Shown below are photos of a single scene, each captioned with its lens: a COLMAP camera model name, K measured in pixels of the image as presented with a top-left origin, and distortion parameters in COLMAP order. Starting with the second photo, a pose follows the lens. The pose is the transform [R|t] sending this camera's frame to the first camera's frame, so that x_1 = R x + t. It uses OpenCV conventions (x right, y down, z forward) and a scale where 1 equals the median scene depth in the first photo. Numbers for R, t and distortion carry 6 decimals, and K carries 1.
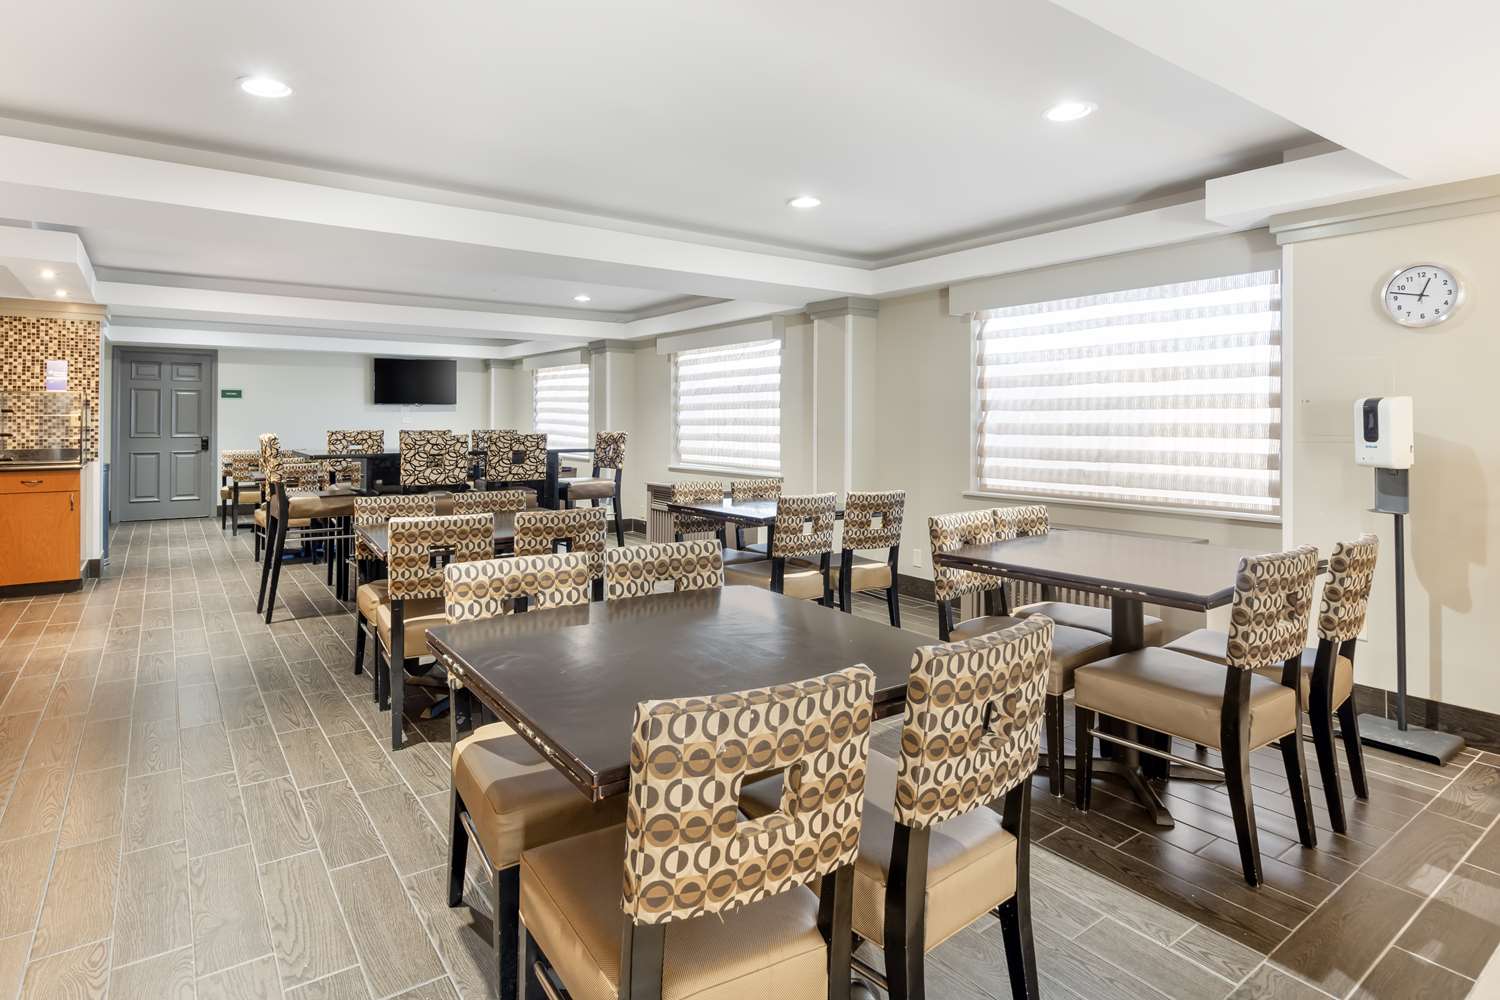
lens RADIAL K [[798.1, 0, 748.3], [0, 798.1, 400.9], [0, 0, 1]] dist [0.001415, 0.000399]
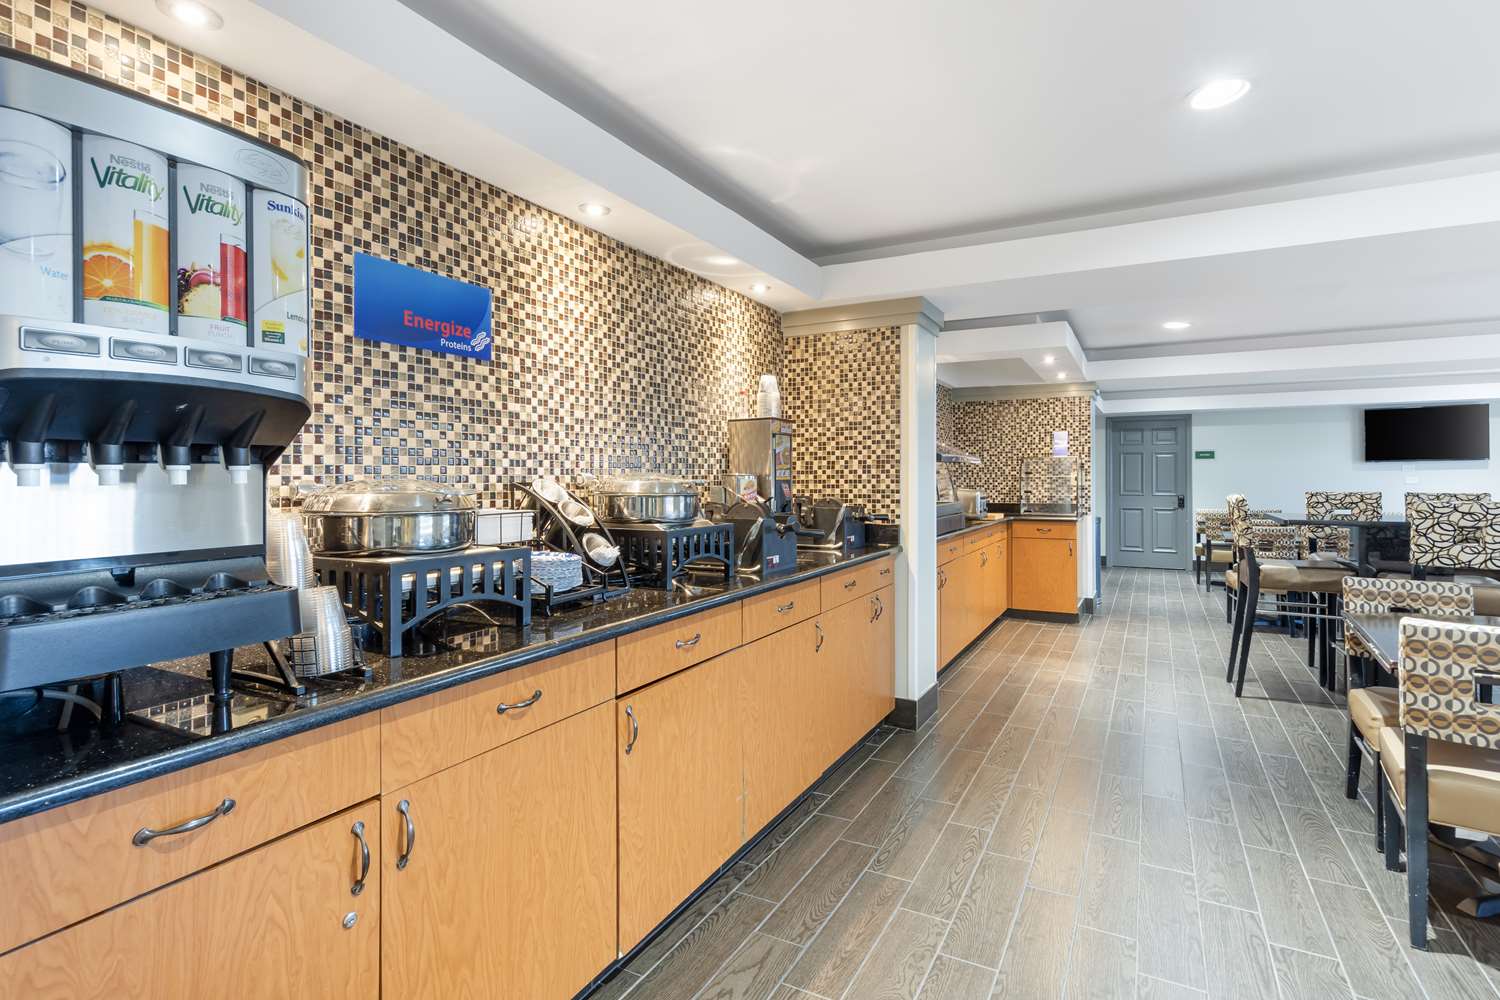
lens RADIAL K [[742.9, 0, 745.9], [0, 742.9, 483.0], [0, 0, 1]] dist [0.000541, 0.000544]
pose [[0.425014, 0.002512, -0.905183, -0.048372], [0.023333, 0.999633, 0.013730, 0.001489], [0.904886, -0.026956, 0.424800, 0.095048]]
